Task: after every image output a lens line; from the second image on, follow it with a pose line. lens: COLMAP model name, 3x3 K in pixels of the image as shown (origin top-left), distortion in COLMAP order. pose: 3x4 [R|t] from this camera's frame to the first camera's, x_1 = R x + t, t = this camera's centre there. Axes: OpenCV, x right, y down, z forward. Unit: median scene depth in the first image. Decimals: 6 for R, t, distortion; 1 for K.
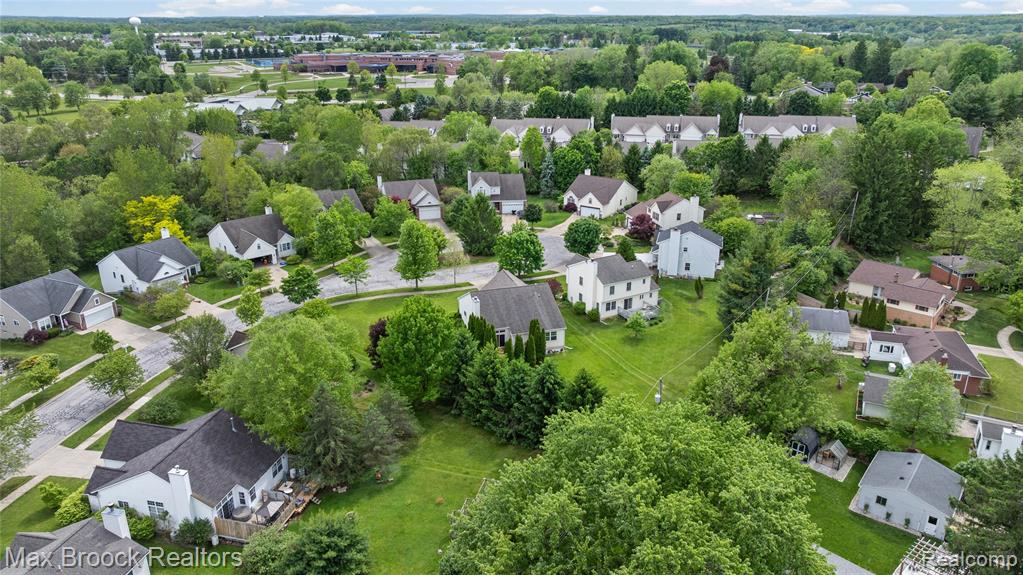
lens RADIAL K [[729.4, 0, 514.7], [0, 729.4, 289.2], [0, 0, 1]] dist [-0.036081, 0.026992]
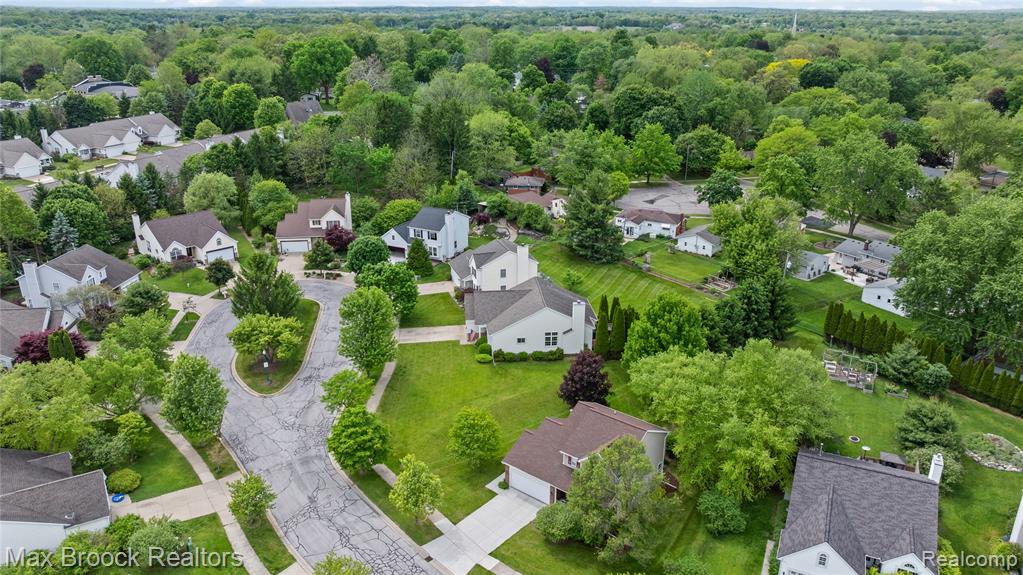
lens RADIAL K [[722.6, 0, 511.5], [0, 722.6, 287.5], [0, 0, 1]] dist [-0.034773, 0.025394]
pose [[0.218476, -0.352504, 0.909950, -0.638898], [0.341669, 0.901085, 0.267036, -0.199107], [-0.914074, 0.252561, 0.317305, 0.521304]]
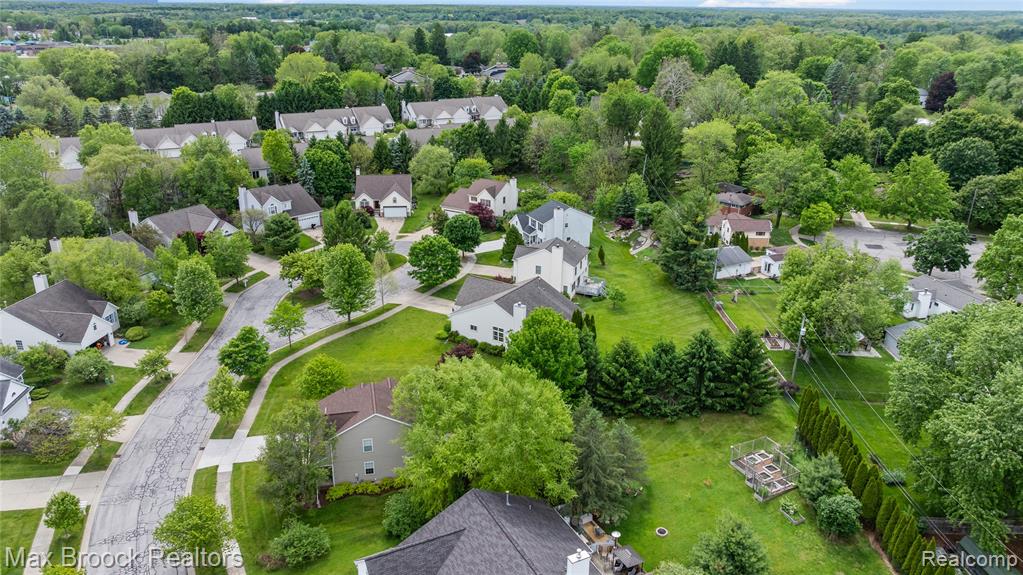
lens RADIAL K [[729.4, 0, 514.7], [0, 729.4, 289.2], [0, 0, 1]] dist [-0.036081, 0.026992]
pose [[0.765888, -0.225281, 0.602216, -0.429514], [0.216452, 0.972279, 0.088437, -0.063984], [-0.605446, 0.062618, 0.793420, 0.163870]]
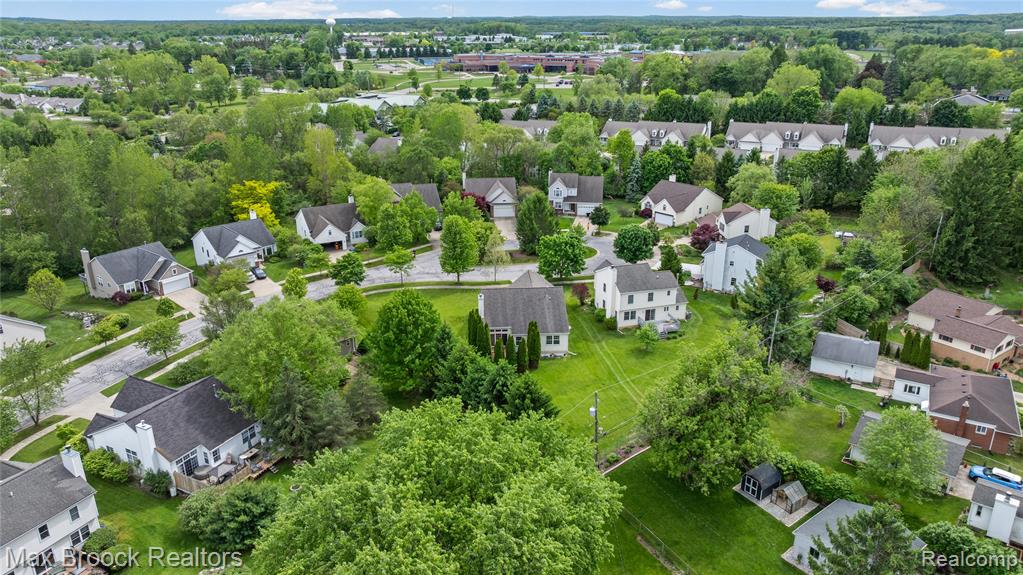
lens RADIAL K [[722.6, 0, 511.5], [0, 722.6, 287.5], [0, 0, 1]] dist [-0.034773, 0.025394]
pose [[0.971880, 0.079068, -0.221806, 0.143288], [-0.079263, 0.996821, 0.008039, -0.007049], [0.221737, 0.009768, 0.975058, 0.018649]]
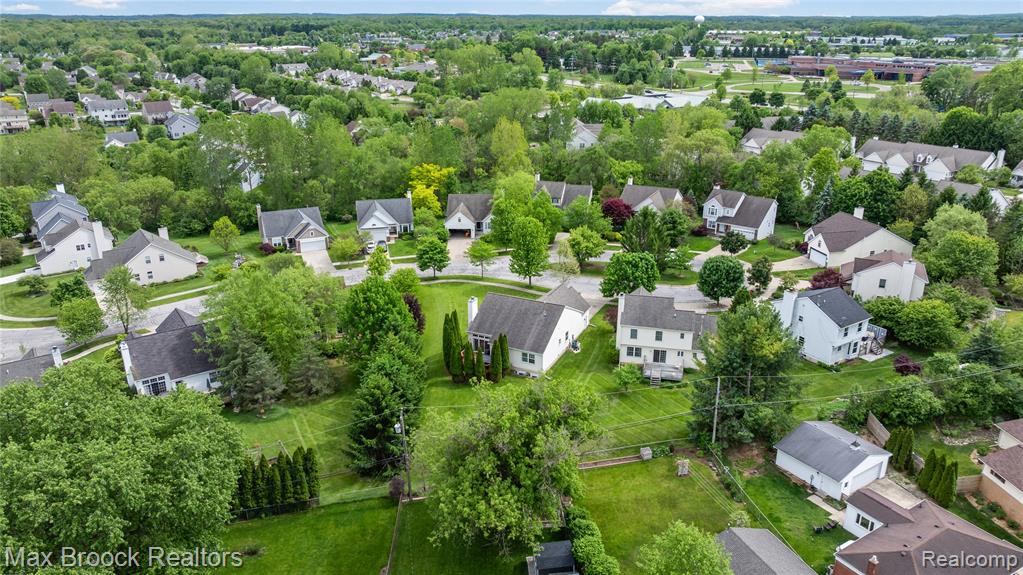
lens RADIAL K [[722.6, 0, 511.5], [0, 722.6, 287.5], [0, 0, 1]] dist [-0.034773, 0.025394]
pose [[0.741109, 0.238634, -0.627544, 0.413700], [-0.237782, 0.967409, 0.087060, -0.069212], [0.627867, 0.084697, 0.773699, 0.177765]]
